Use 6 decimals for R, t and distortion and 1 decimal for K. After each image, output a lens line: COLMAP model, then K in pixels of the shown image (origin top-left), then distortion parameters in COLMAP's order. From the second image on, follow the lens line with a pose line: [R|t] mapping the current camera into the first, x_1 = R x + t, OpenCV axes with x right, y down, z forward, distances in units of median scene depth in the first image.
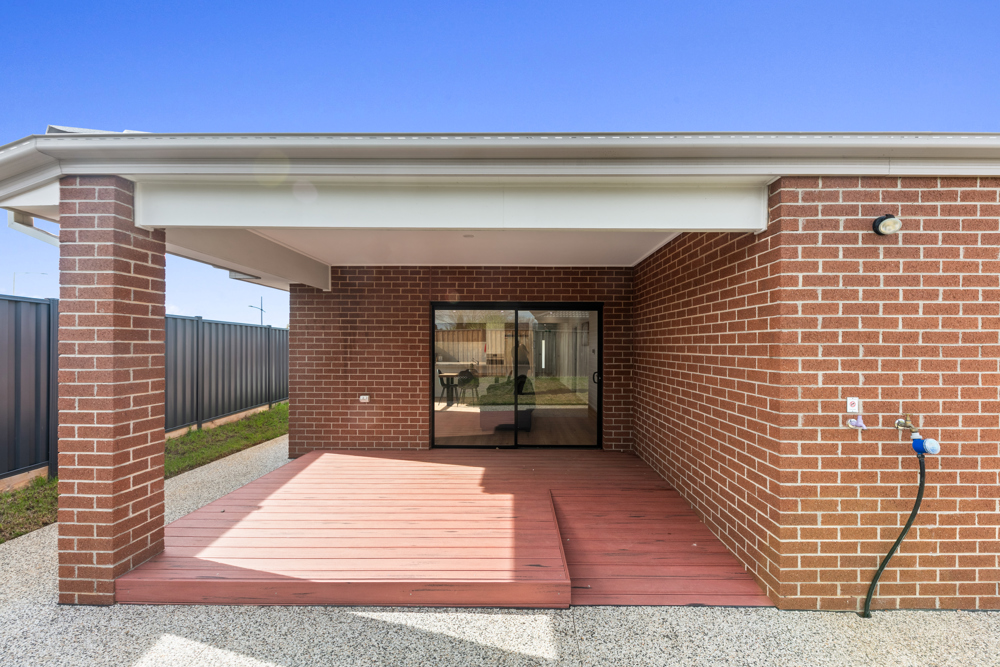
lens RADIAL K [[380.8, 0, 528.3], [0, 380.8, 349.0], [0, 0, 1]] dist [0.006450, -0.000891]
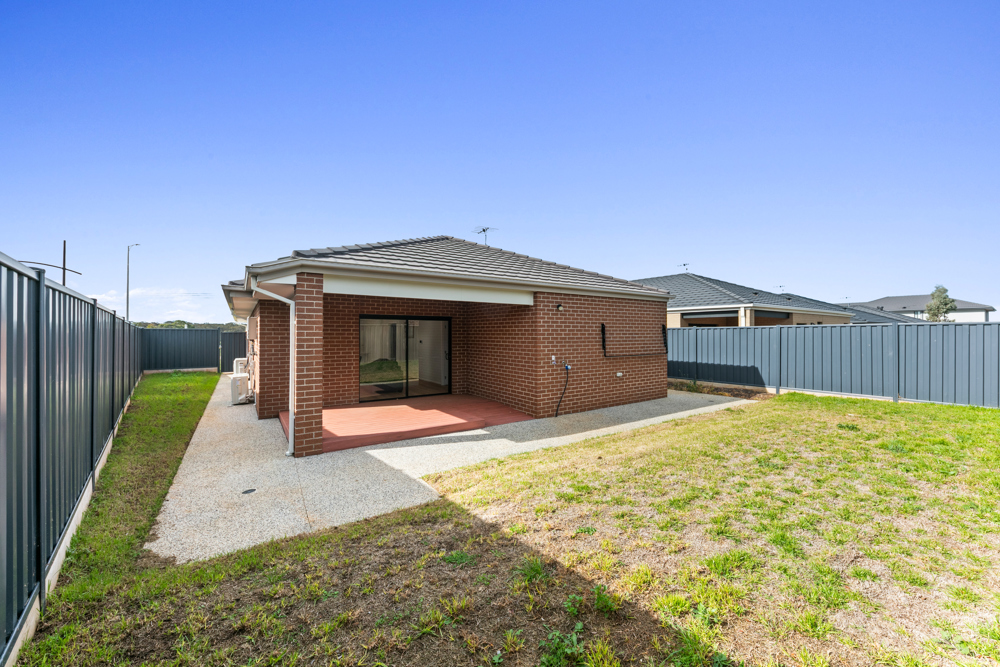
lens RADIAL K [[380.8, 0, 504.3], [0, 380.8, 336.5], [0, 0, 1]] dist [0.006450, -0.000891]
pose [[0.819564, -0.006151, 0.572954, -1.503831], [0.006561, 0.999978, 0.001351, -0.054859], [-0.572950, 0.002652, 0.819586, -1.587730]]
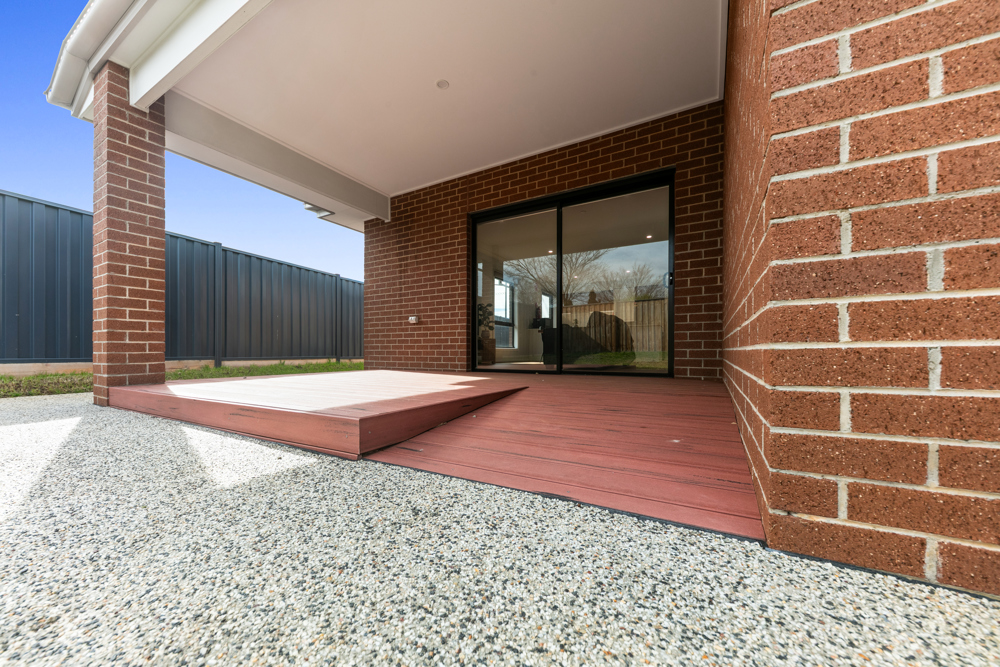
lens RADIAL K [[373.4, 0, 494.4], [0, 373.4, 347.7], [0, 0, 1]] dist [0.005175, -0.002429]
pose [[0.867632, -0.007659, -0.497148, 0.584348], [0.009272, 0.999957, 0.000775, 0.477892], [0.497120, -0.005282, 0.867665, 0.563222]]
